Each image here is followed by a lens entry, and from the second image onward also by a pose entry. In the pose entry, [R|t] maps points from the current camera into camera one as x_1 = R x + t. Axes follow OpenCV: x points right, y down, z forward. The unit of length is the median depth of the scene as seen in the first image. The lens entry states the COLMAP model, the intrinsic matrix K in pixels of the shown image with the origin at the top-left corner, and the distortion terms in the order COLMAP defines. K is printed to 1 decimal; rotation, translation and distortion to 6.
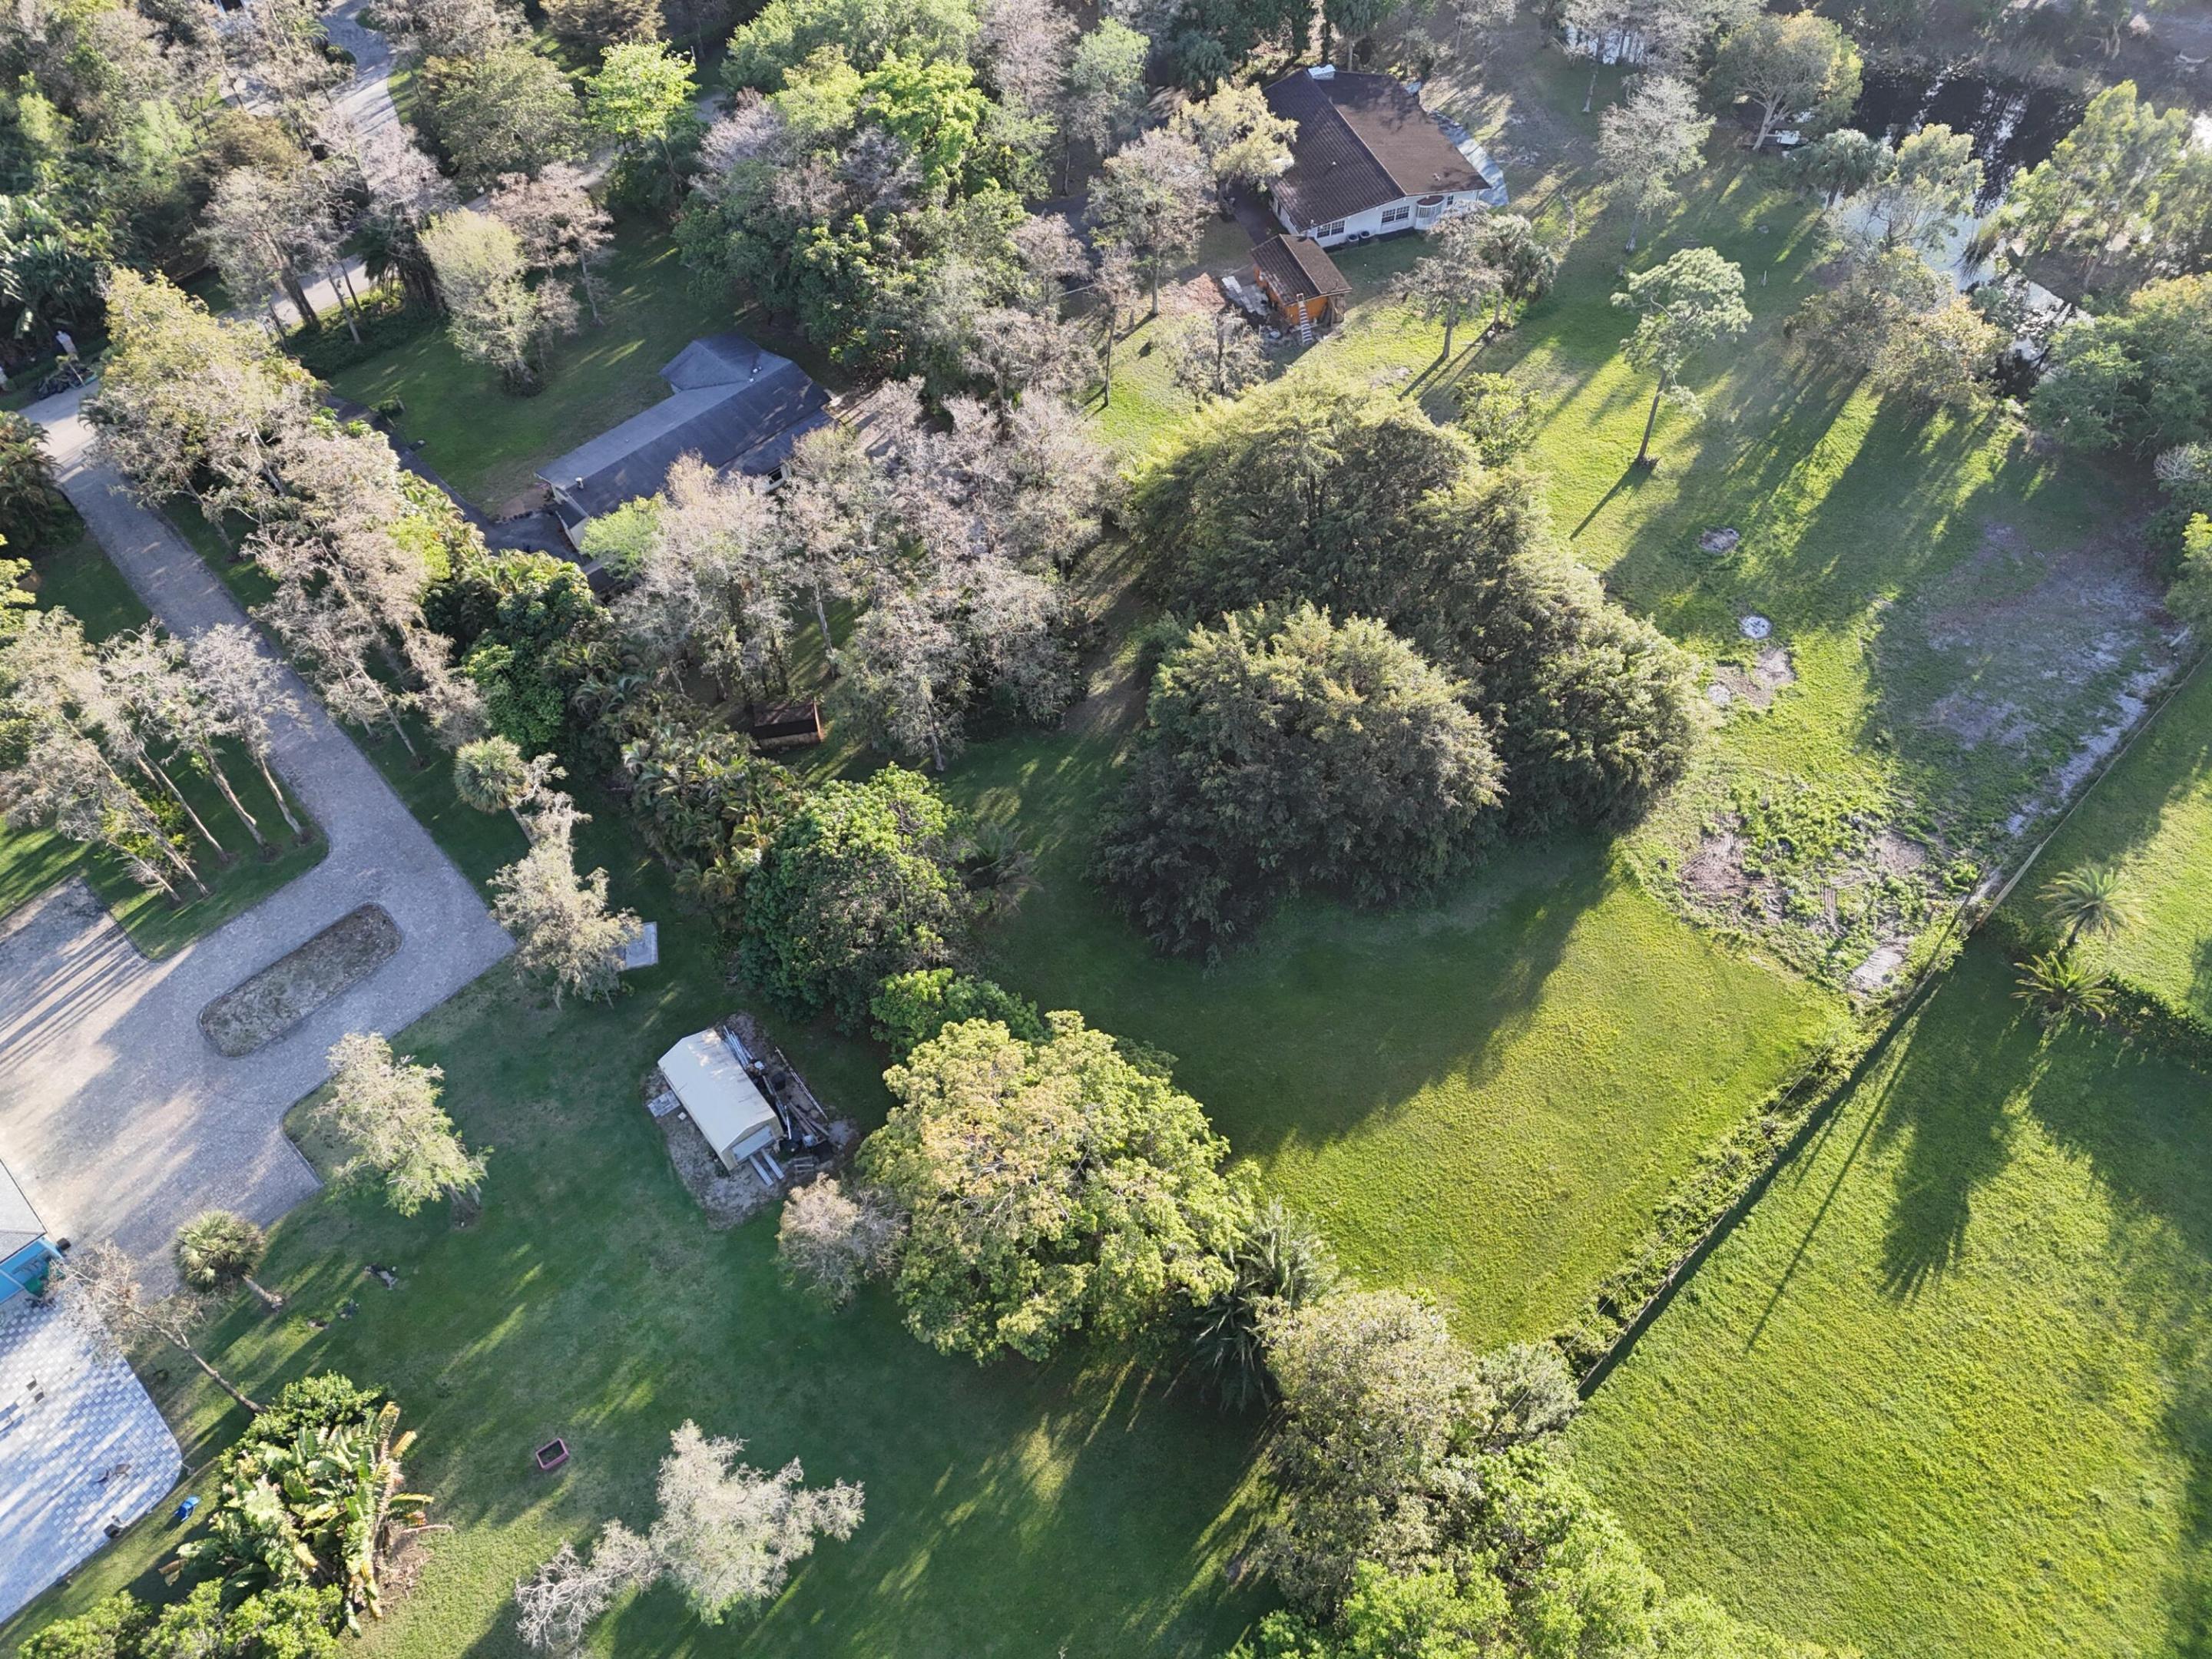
lens RADIAL K [[1630.7, 0, 1097.5], [0, 1630.7, 809.3], [0, 0, 1]] dist [0.080149, -0.070631]
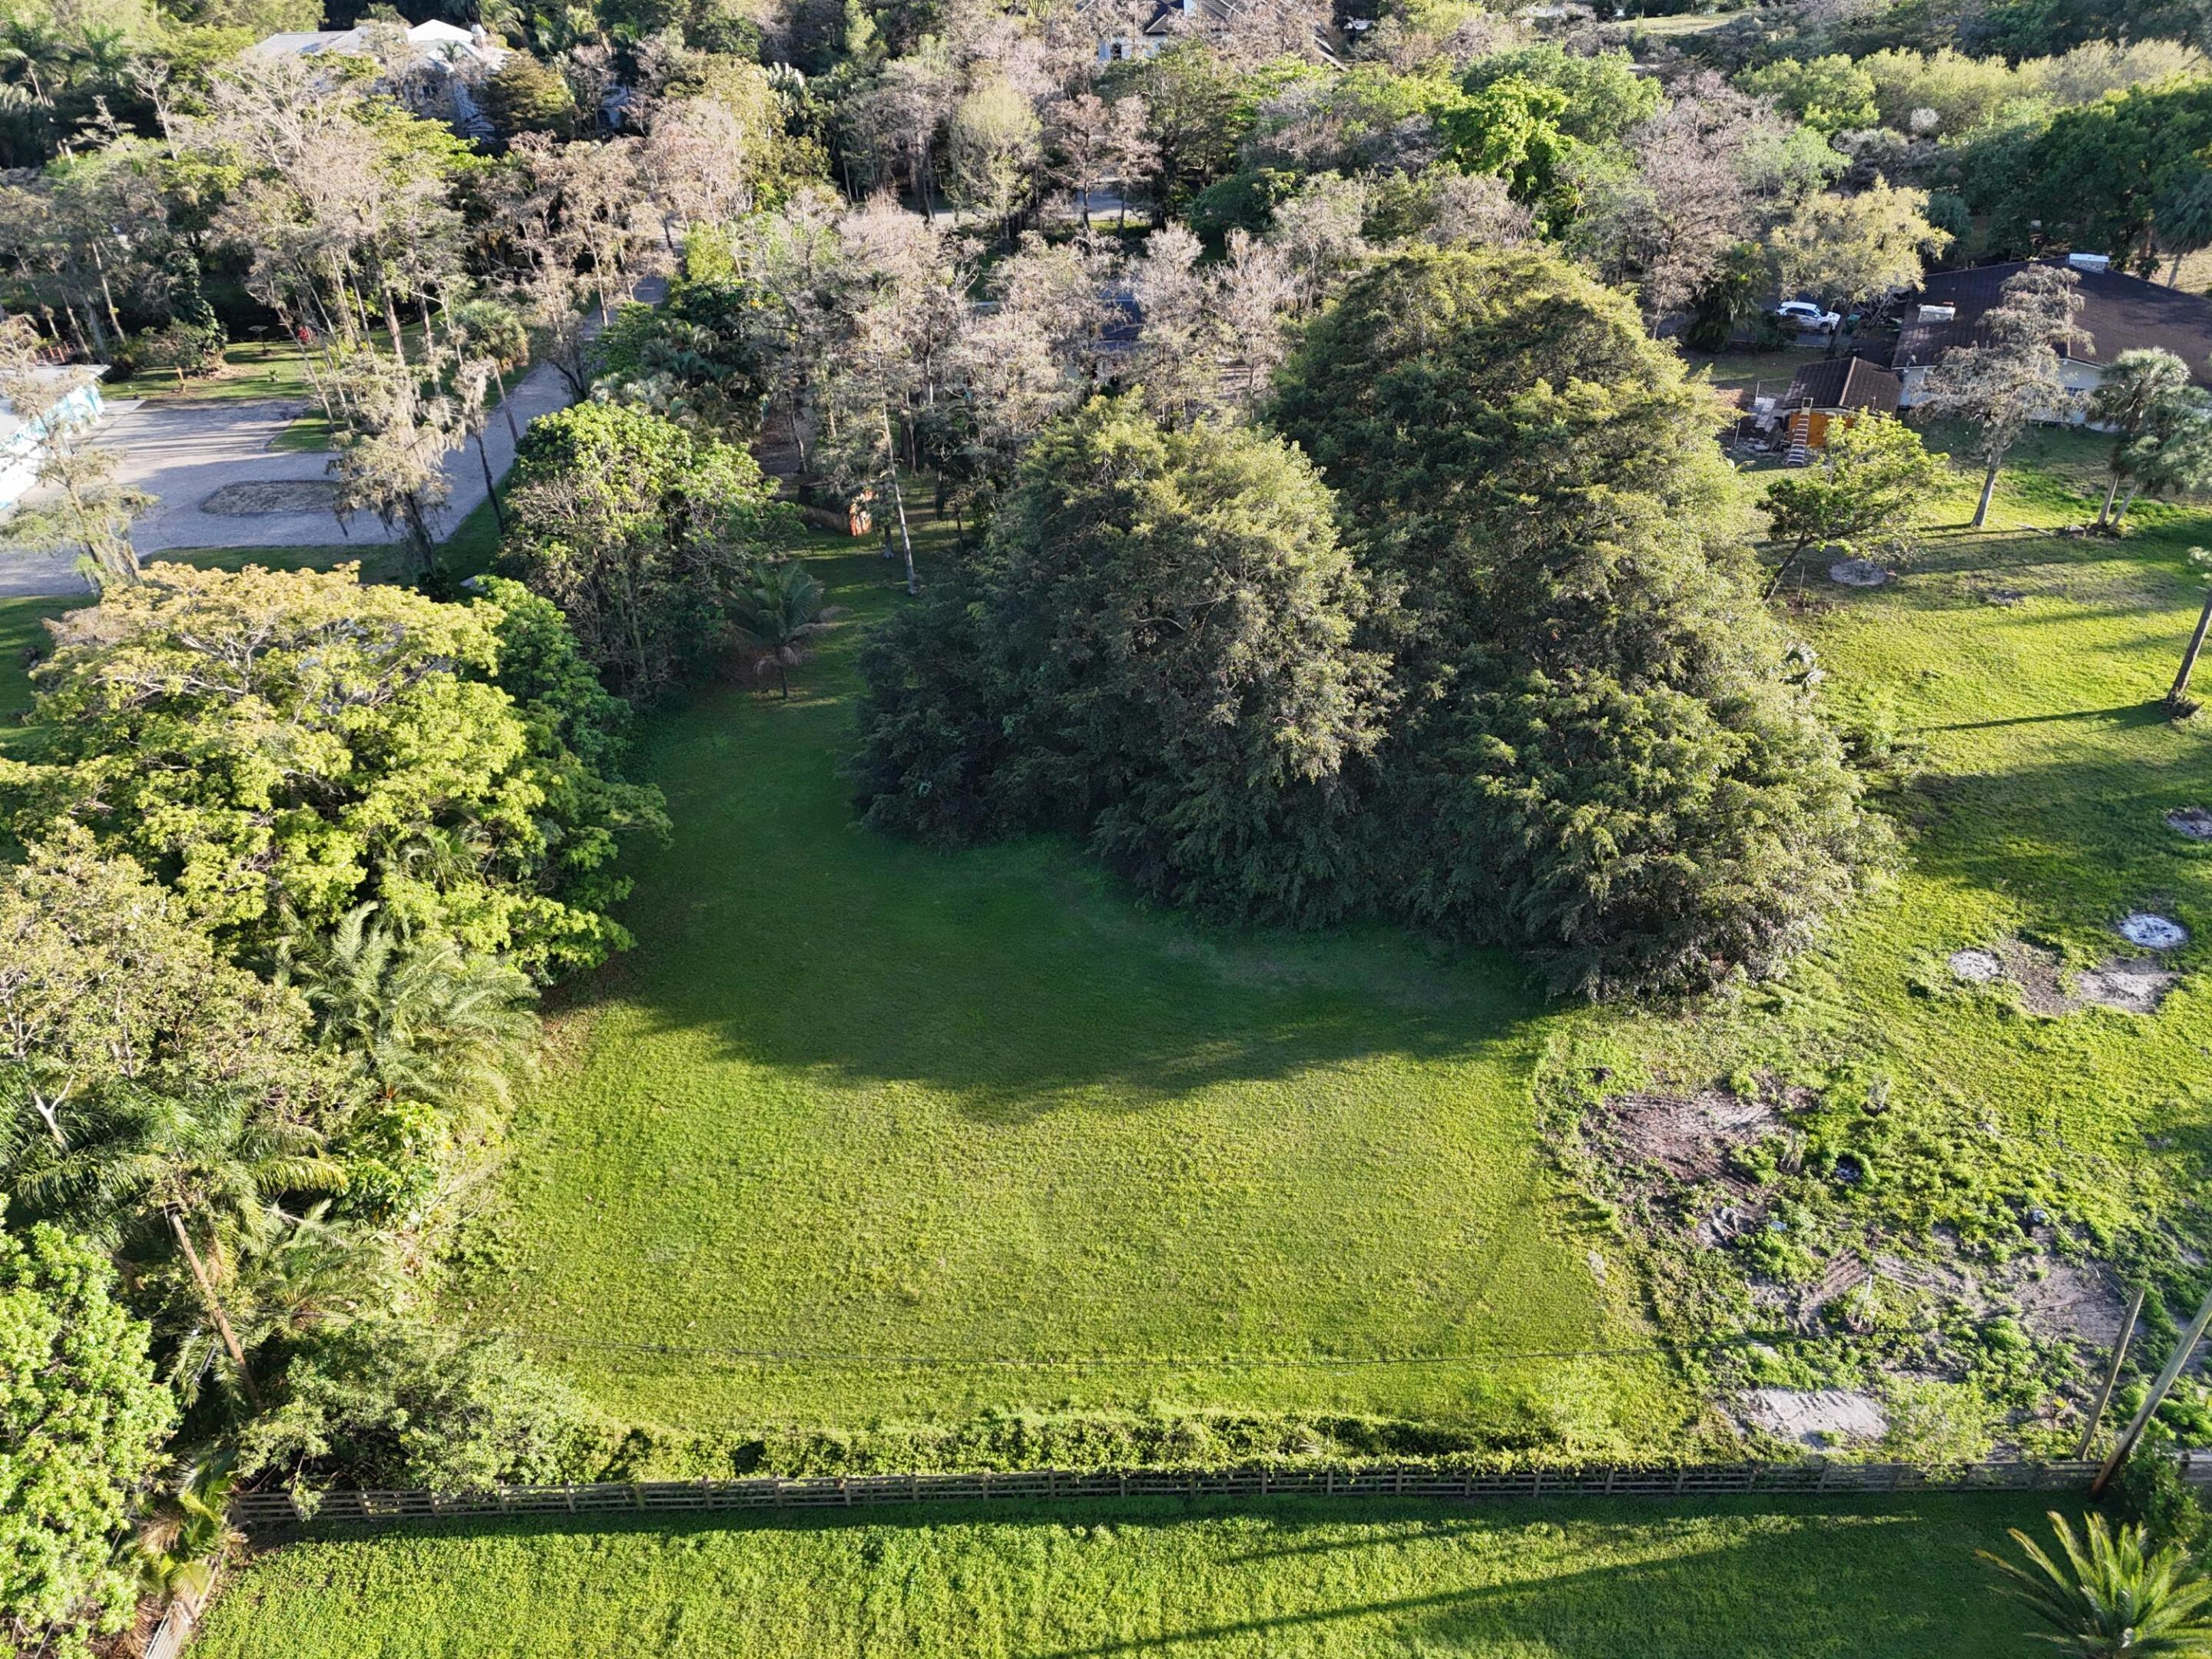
lens RADIAL K [[1630.7, 0, 1097.5], [0, 1630.7, 809.3], [0, 0, 1]] dist [0.080149, -0.070631]
pose [[0.716719, 0.388199, -0.579324, 0.530639], [-0.543257, 0.831681, -0.114797, 0.117700], [0.437249, 0.396999, 0.806973, 0.483984]]
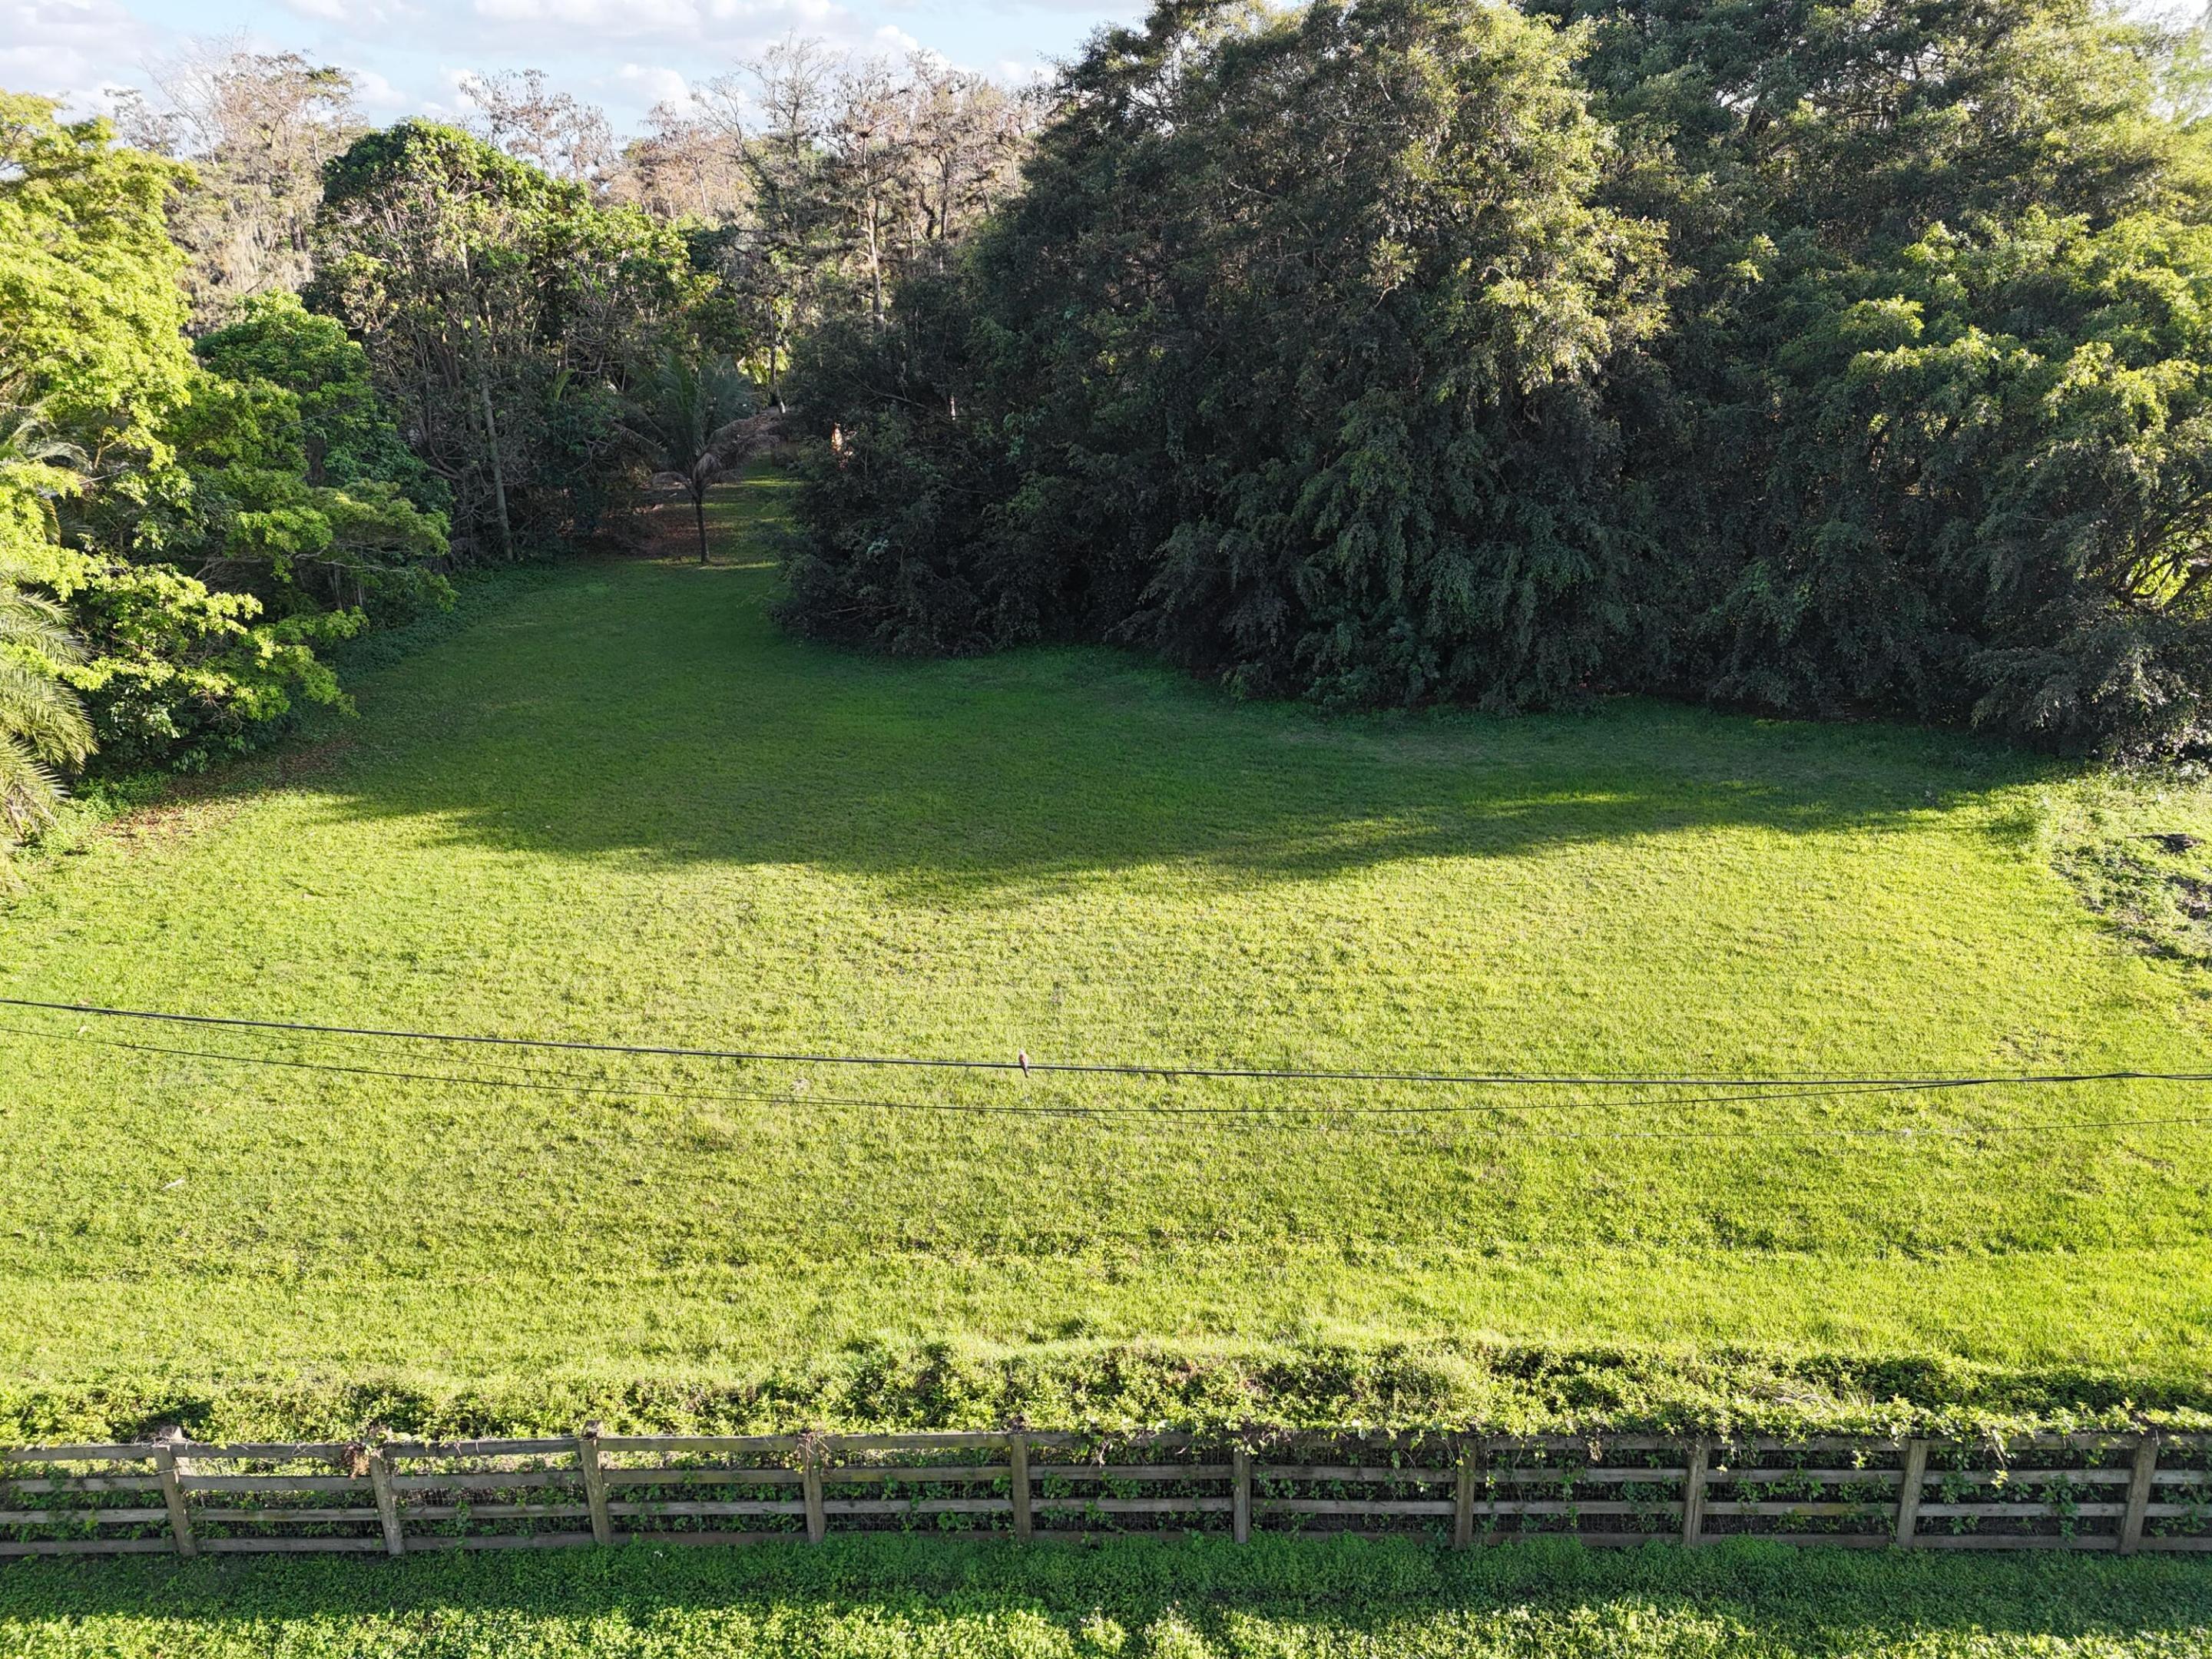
lens RADIAL K [[1630.7, 0, 1097.5], [0, 1630.7, 809.3], [0, 0, 1]] dist [0.080149, -0.070631]
pose [[0.694199, 0.250942, -0.674623, 0.424114], [-0.559778, 0.777412, -0.286844, 0.213952], [0.452478, 0.576766, 0.680150, 0.774010]]
